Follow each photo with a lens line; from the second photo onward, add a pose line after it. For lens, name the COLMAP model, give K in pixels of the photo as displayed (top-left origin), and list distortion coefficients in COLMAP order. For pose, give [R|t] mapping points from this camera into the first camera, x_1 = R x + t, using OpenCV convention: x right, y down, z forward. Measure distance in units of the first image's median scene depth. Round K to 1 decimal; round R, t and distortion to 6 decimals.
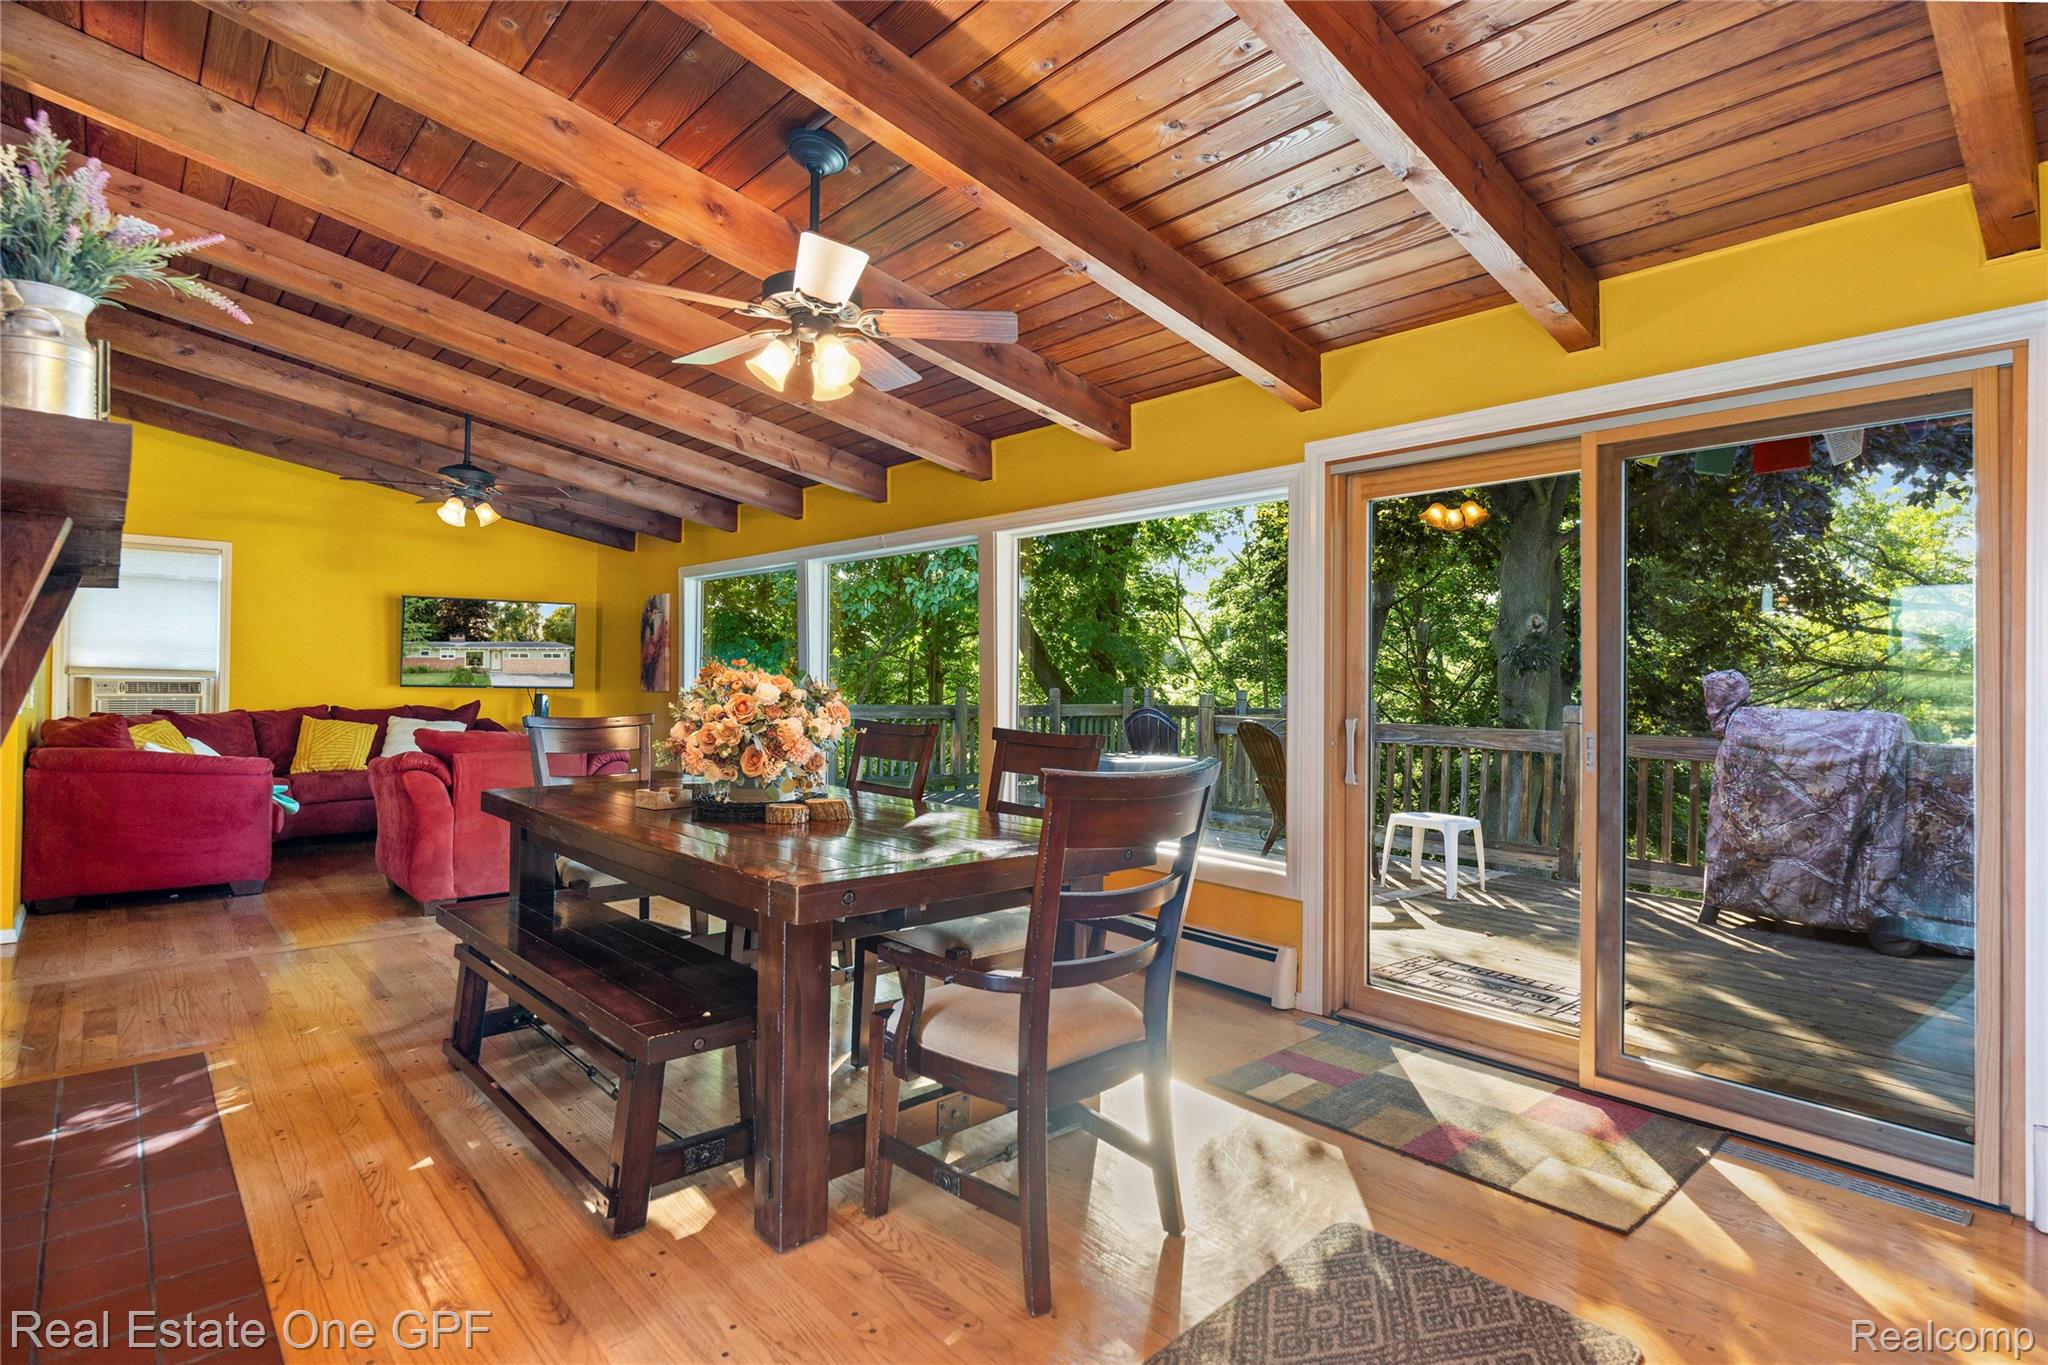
lens RADIAL K [[1014.9, 0, 1015.6], [0, 1014.9, 683.8], [0, 0, 1]] dist [0.000924, 0.000001]
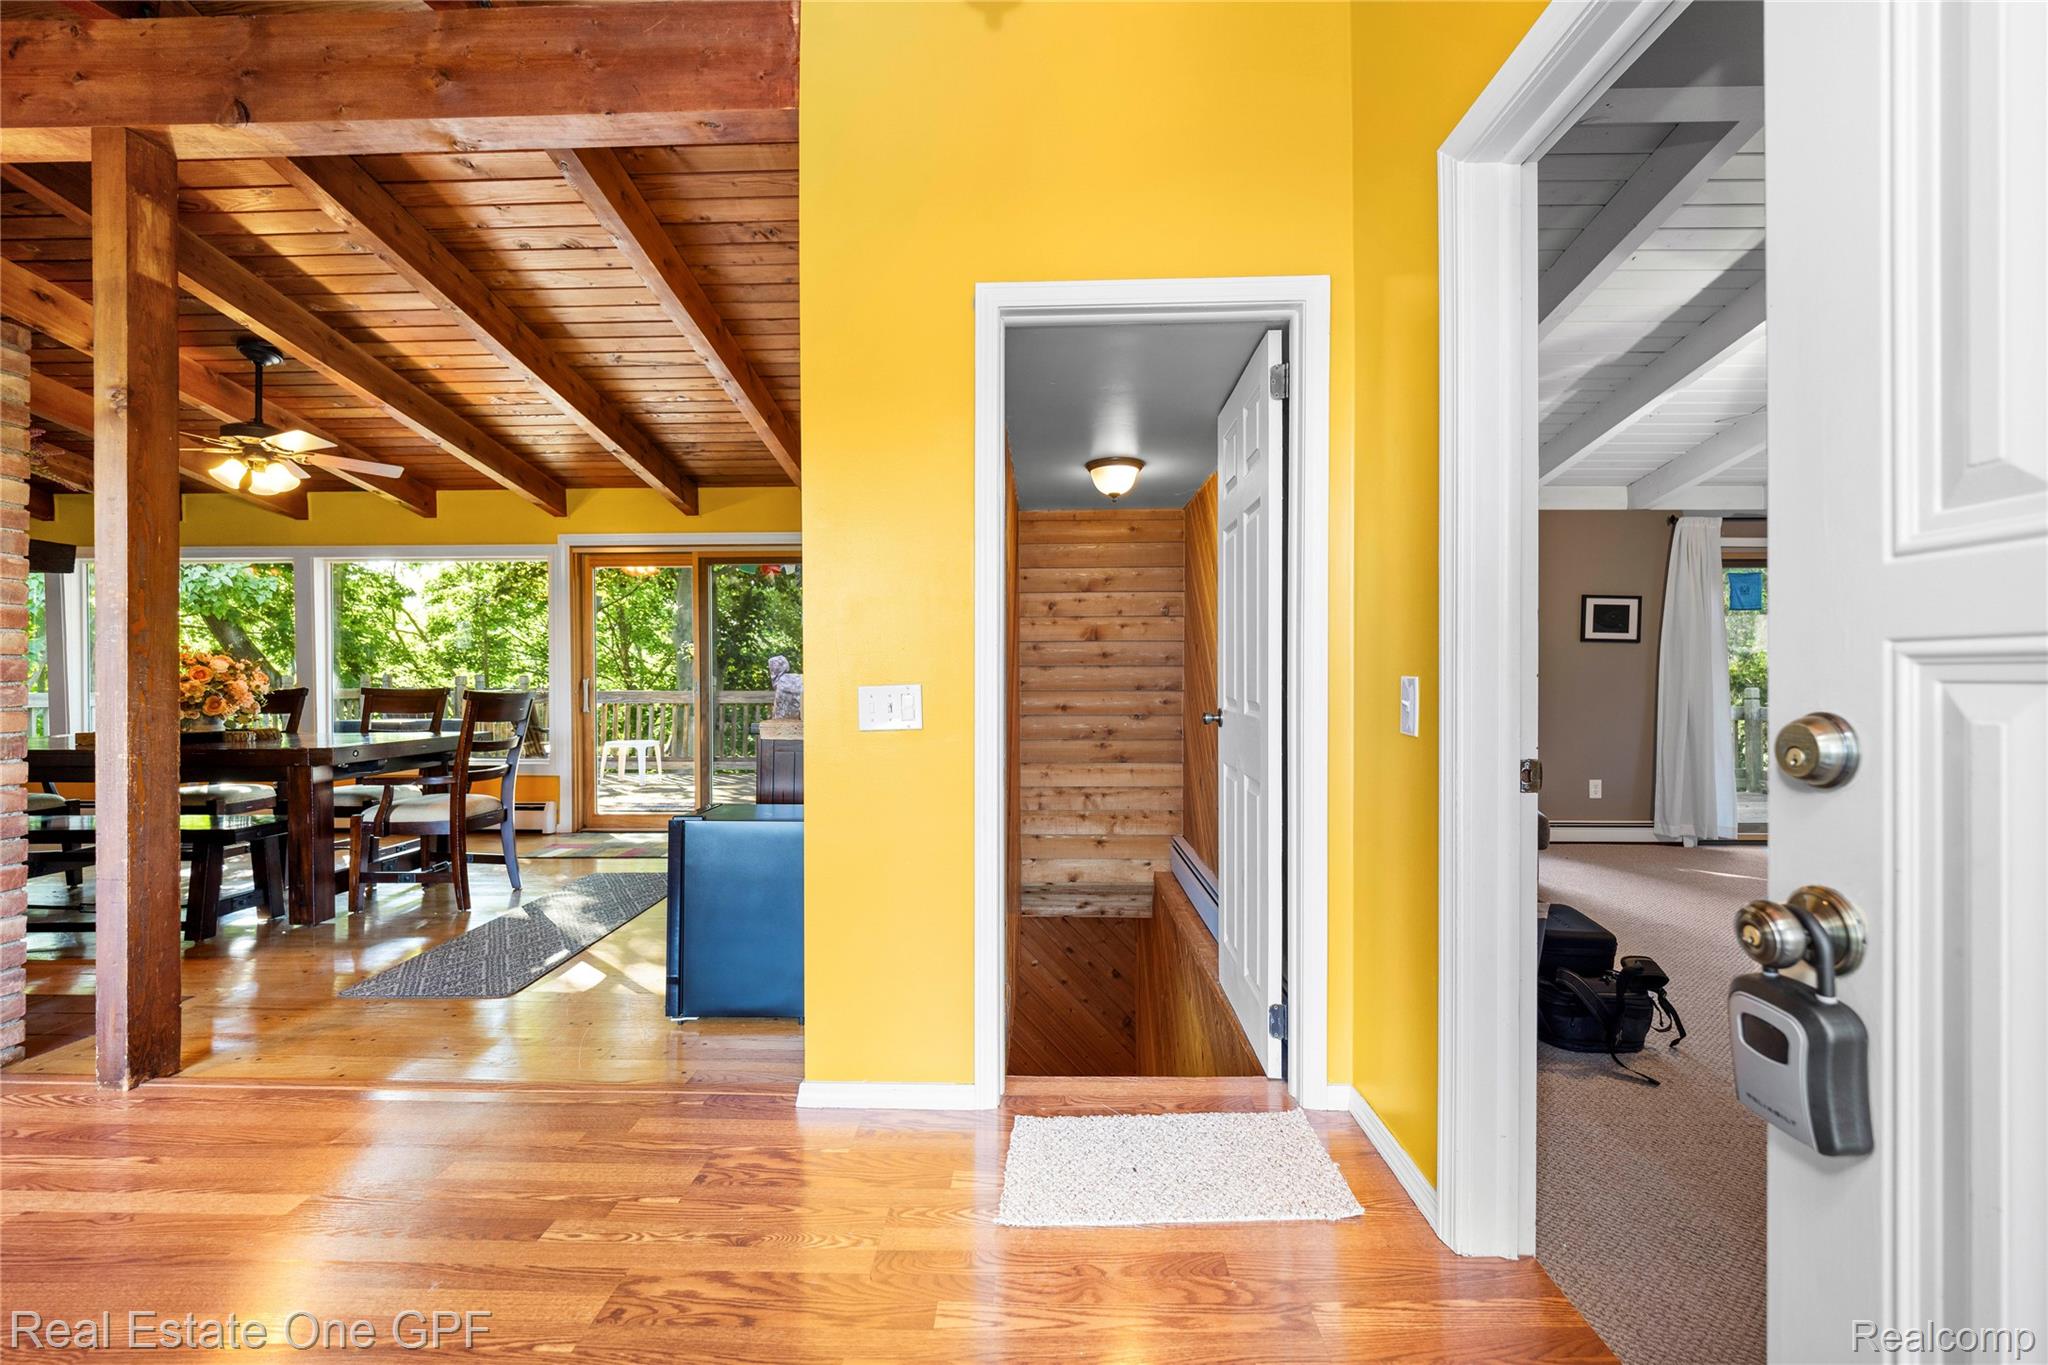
lens RADIAL K [[839.4, 0, 1027.5], [0, 839.4, 668.4], [0, 0, 1]] dist [-0.000457, -0.000132]
pose [[0.676415, -0.008445, 0.736472, -0.275324], [0.012525, 0.999922, -0.000037, 0.023985], [-0.736414, 0.009250, 0.676468, -0.698184]]
